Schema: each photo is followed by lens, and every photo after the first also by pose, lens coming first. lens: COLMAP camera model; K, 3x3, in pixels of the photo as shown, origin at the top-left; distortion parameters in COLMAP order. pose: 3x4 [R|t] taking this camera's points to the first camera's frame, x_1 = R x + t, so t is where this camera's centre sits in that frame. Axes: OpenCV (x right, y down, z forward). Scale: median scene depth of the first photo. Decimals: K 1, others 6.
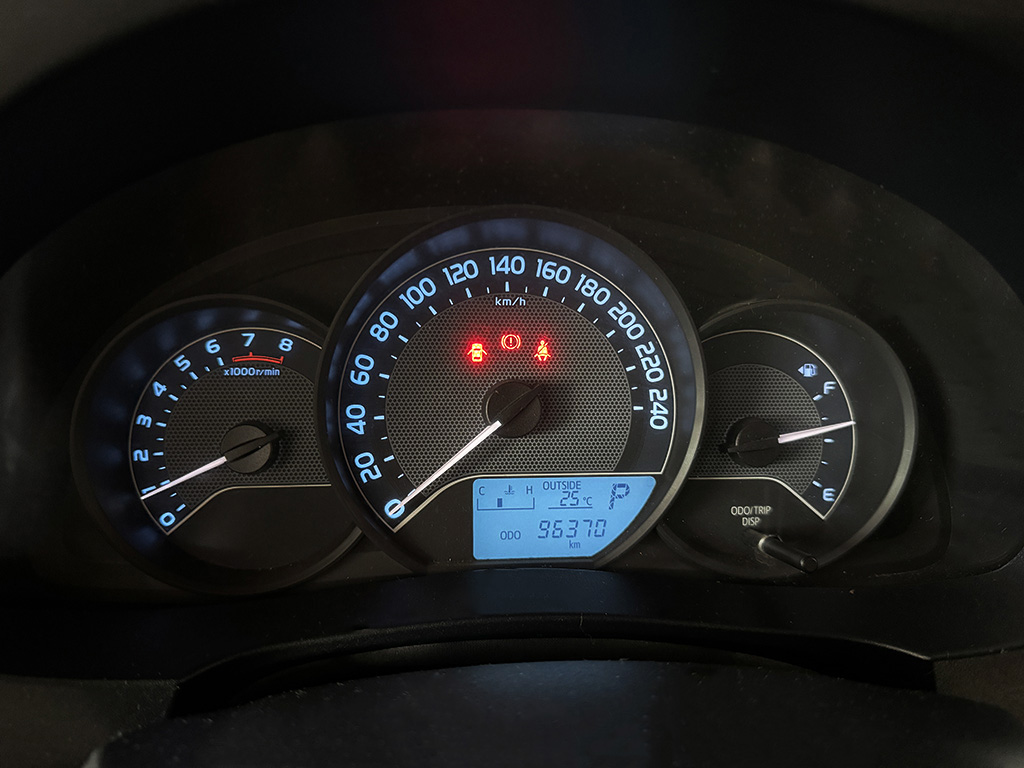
lens RADIAL K [[718.0, 0, 512.0], [0, 718.0, 384.0], [0, 0, 1]] dist [0.152364, -0.353730]
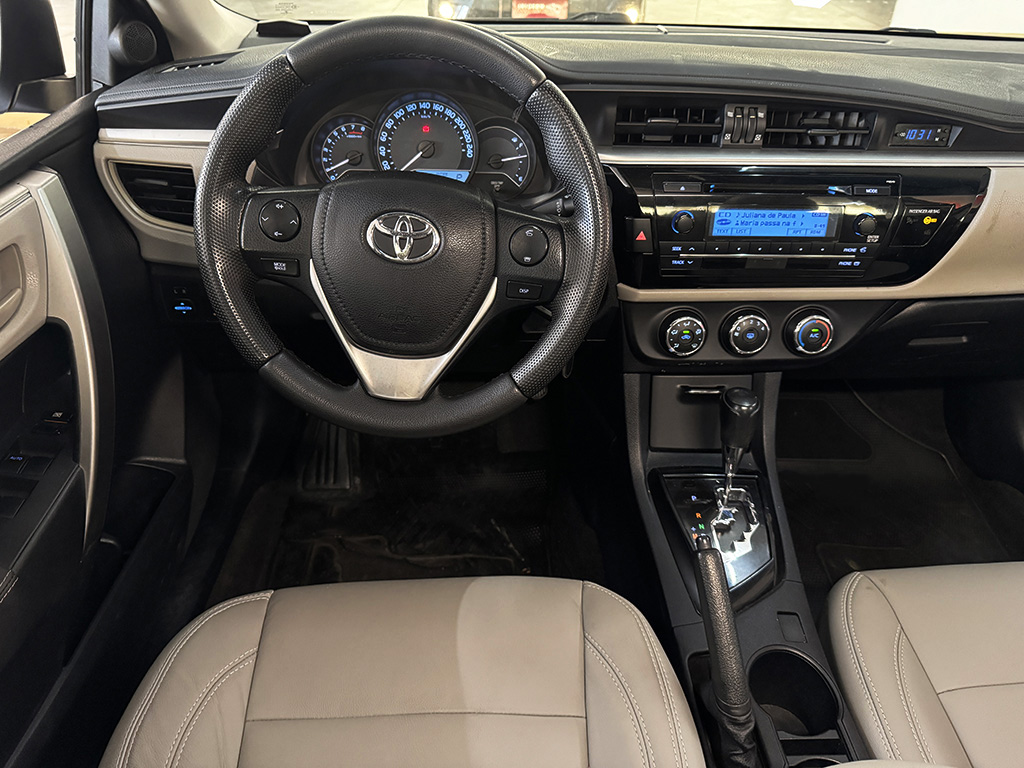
lens RADIAL K [[728.1, 0, 512.0], [0, 728.1, 384.0], [0, 0, 1]] dist [0.056839, -0.111380]
pose [[0.998150, 0.027767, -0.054085, 0.638073], [-0.016614, 0.980325, 0.196689, 0.445973], [0.058483, -0.195426, 0.978973, -2.672437]]
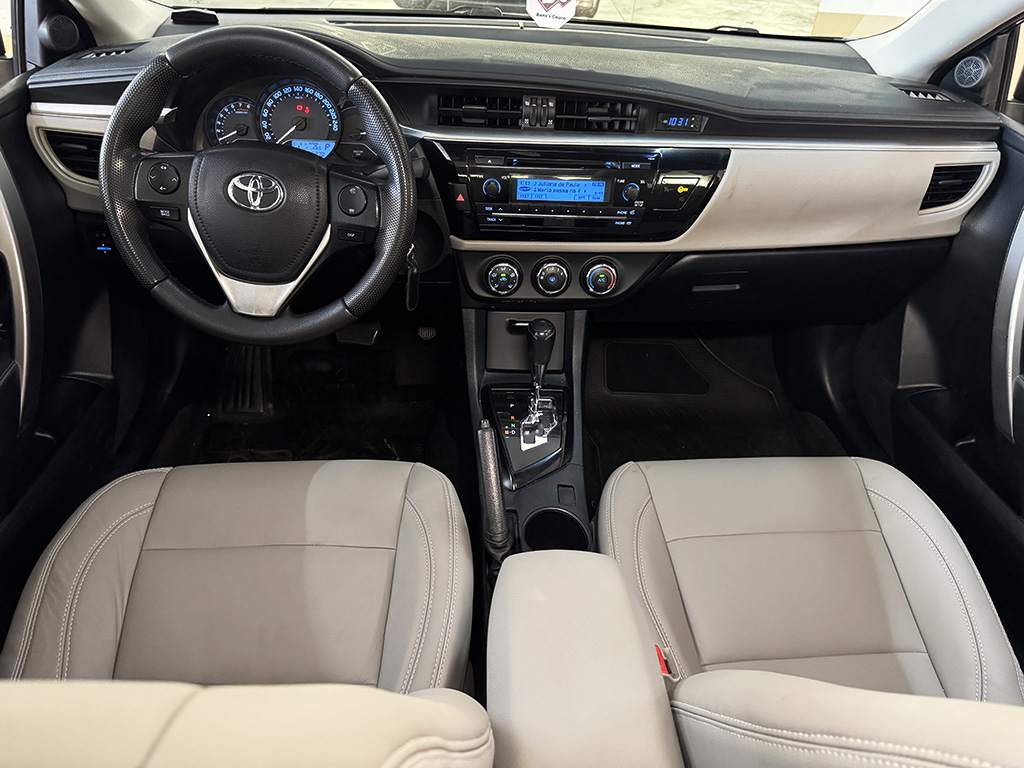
lens RADIAL K [[718.0, 0, 512.0], [0, 718.0, 384.0], [0, 0, 1]] dist [0.152364, -0.353730]
pose [[0.998931, 0.041948, -0.019433, 1.433212], [-0.036191, 0.971105, 0.235893, 0.476188], [0.028766, -0.234937, 0.971585, -3.623189]]
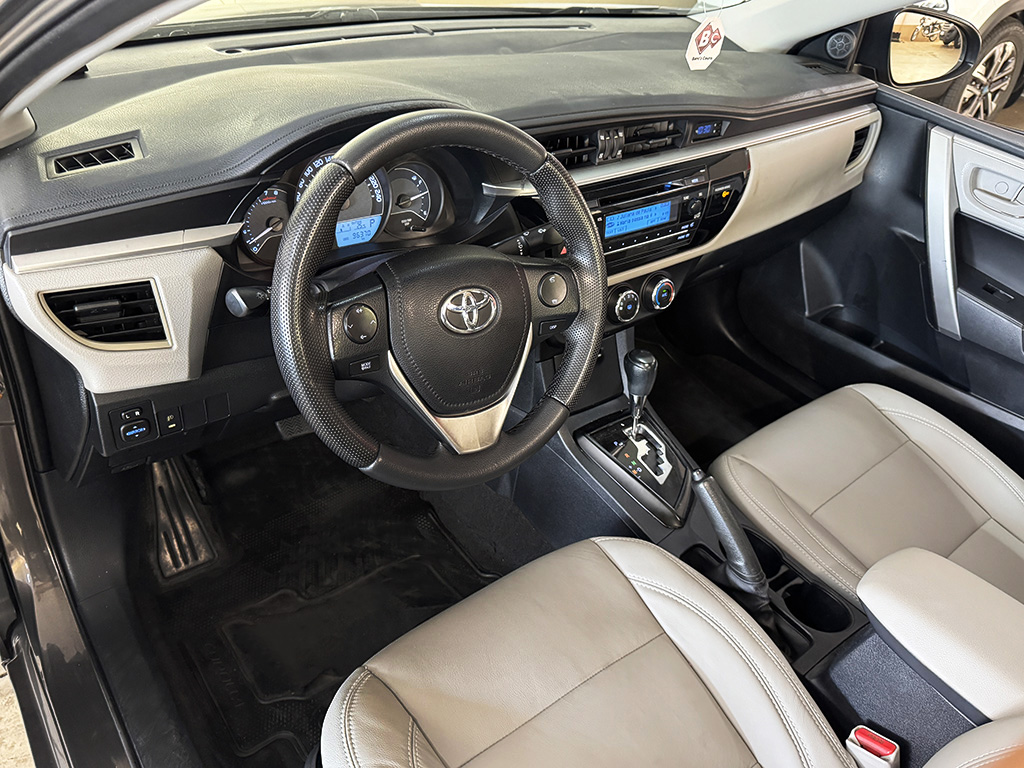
lens RADIAL K [[779.7, 0, 512.0], [0, 779.7, 384.0], [0, 0, 1]] dist [0.110736, -0.231192]
pose [[0.848982, -0.264664, 0.457366, -1.265635], [0.123644, 0.940999, 0.315014, -0.232303], [-0.513753, -0.210891, 0.831615, -2.770077]]
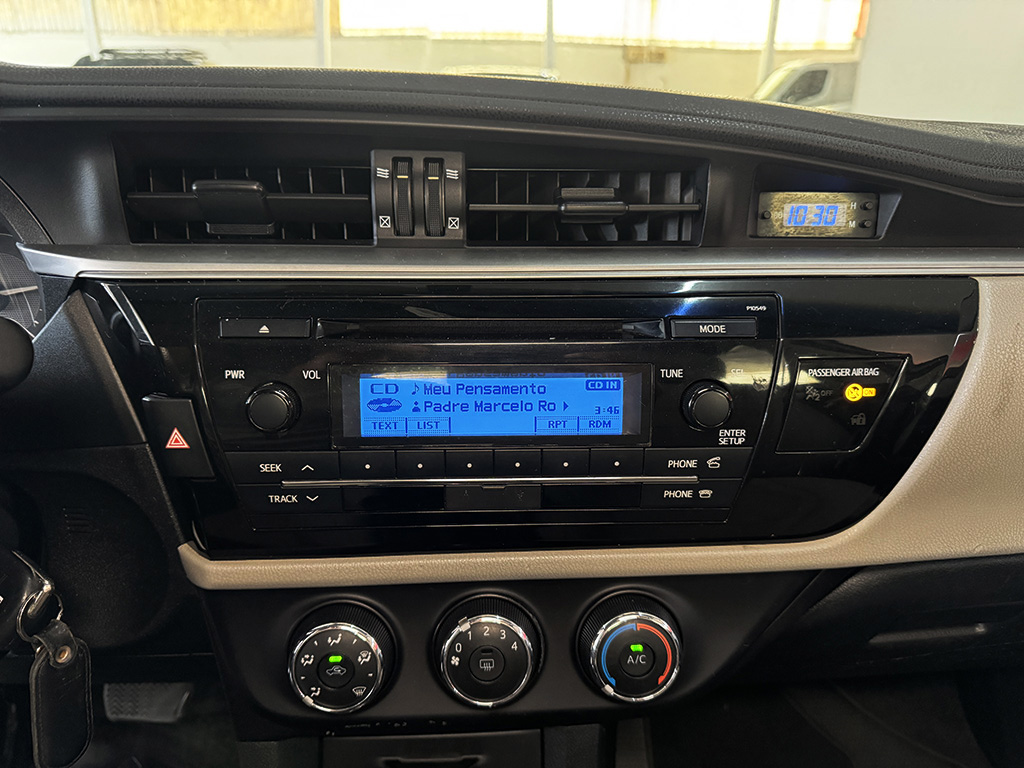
lens RADIAL K [[718.0, 0, 512.0], [0, 718.0, 384.0], [0, 0, 1]] dist [0.152364, -0.353730]
pose [[0.998885, -0.004237, -0.047021, 1.689629], [0.001422, 0.998213, -0.059739, 0.408292], [0.047190, 0.059605, 0.997106, -0.674526]]
